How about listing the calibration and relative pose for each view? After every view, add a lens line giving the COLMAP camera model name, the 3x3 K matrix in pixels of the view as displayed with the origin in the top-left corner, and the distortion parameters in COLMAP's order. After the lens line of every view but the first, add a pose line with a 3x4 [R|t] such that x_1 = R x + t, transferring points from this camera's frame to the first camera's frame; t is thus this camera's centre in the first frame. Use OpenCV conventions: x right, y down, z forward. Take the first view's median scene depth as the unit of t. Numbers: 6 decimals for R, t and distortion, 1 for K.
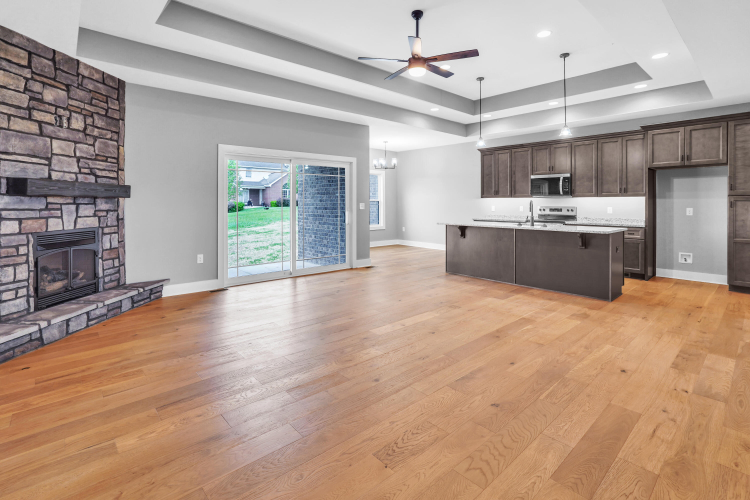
lens RADIAL K [[358.7, 0, 376.7], [0, 358.7, 205.1], [0, 0, 1]] dist [-0.030084, 0.013679]
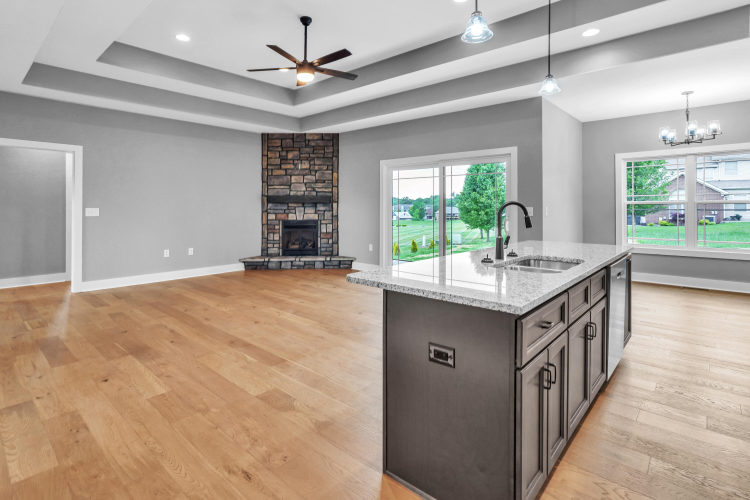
lens RADIAL K [[385.4, 0, 375.3], [0, 385.4, 201.6], [0, 0, 1]] dist [-0.021372, 0.008243]
pose [[0.102390, -0.013907, -0.994647, 0.941821], [-0.008700, 0.999852, -0.014875, -0.002902], [0.994706, 0.010177, 0.102254, 0.843368]]
